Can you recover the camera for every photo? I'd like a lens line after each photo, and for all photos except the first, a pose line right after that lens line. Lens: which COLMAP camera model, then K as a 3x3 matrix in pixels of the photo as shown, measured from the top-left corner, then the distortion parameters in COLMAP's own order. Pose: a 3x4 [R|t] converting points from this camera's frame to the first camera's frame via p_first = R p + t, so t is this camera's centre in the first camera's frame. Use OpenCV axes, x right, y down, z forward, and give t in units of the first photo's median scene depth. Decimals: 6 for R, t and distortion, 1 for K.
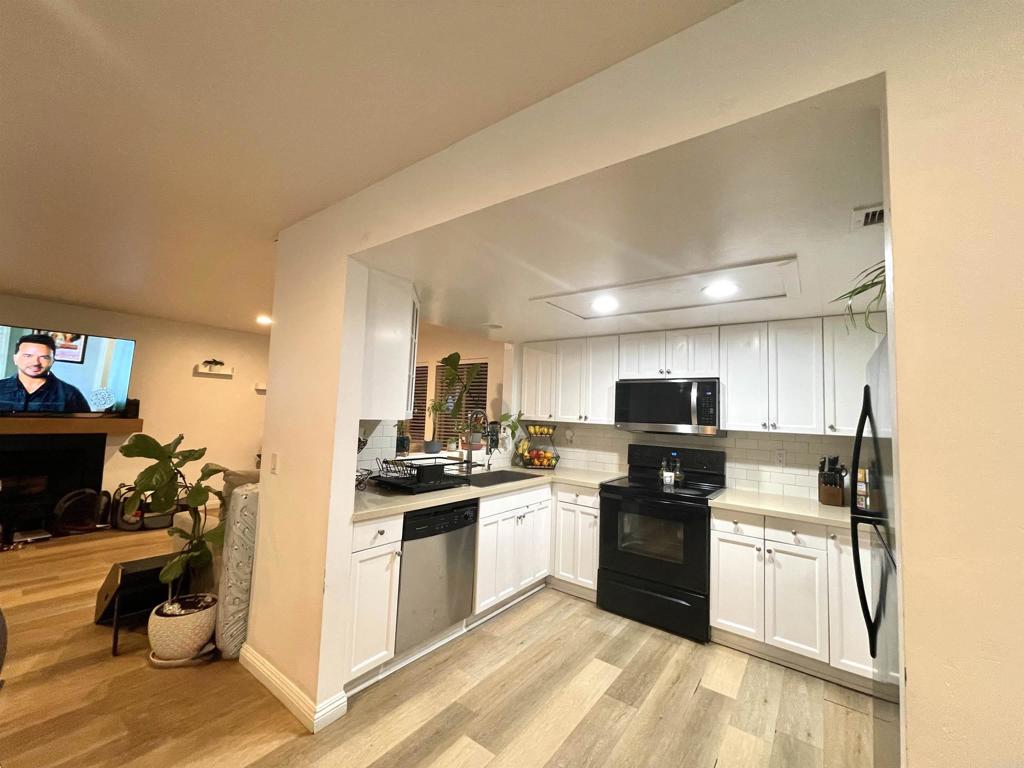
lens RADIAL K [[414.2, 0, 512.0], [0, 414.2, 384.0], [0, 0, 1]] dist [-0.001709, -0.000127]
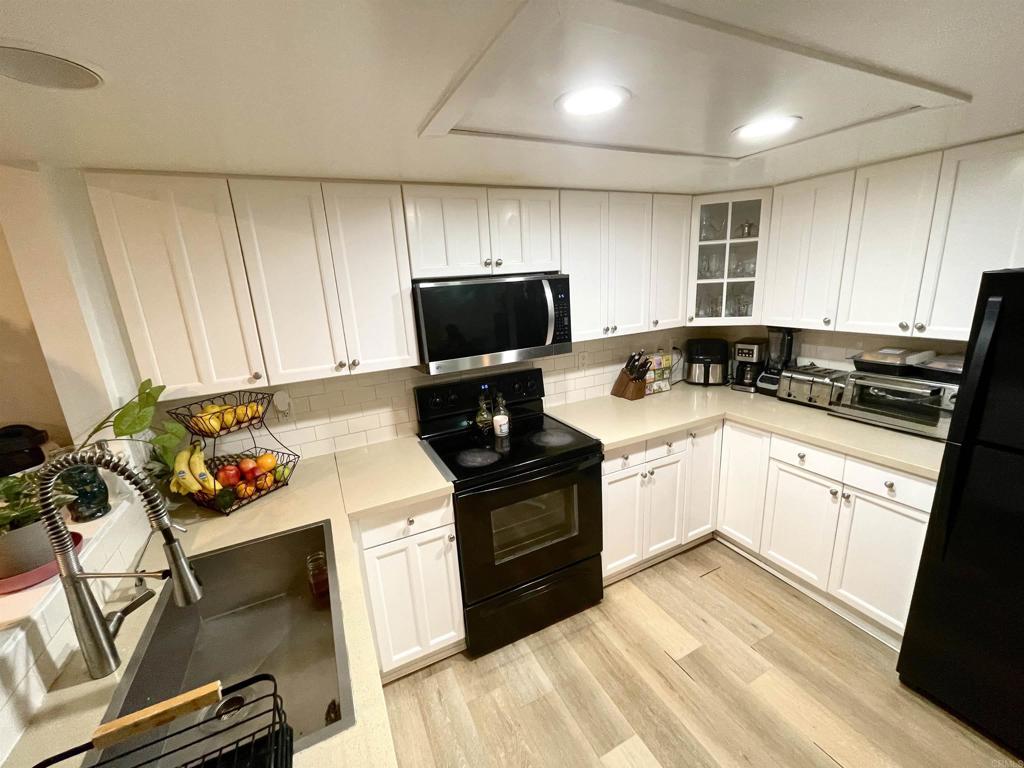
lens RADIAL K [[414.2, 0, 512.0], [0, 414.2, 384.0], [0, 0, 1]] dist [-0.001709, -0.000127]
pose [[0.454566, -0.286814, 0.843272, -0.167478], [0.012461, 0.948693, 0.315953, -0.051662], [-0.890626, -0.133113, 0.434817, 0.689906]]
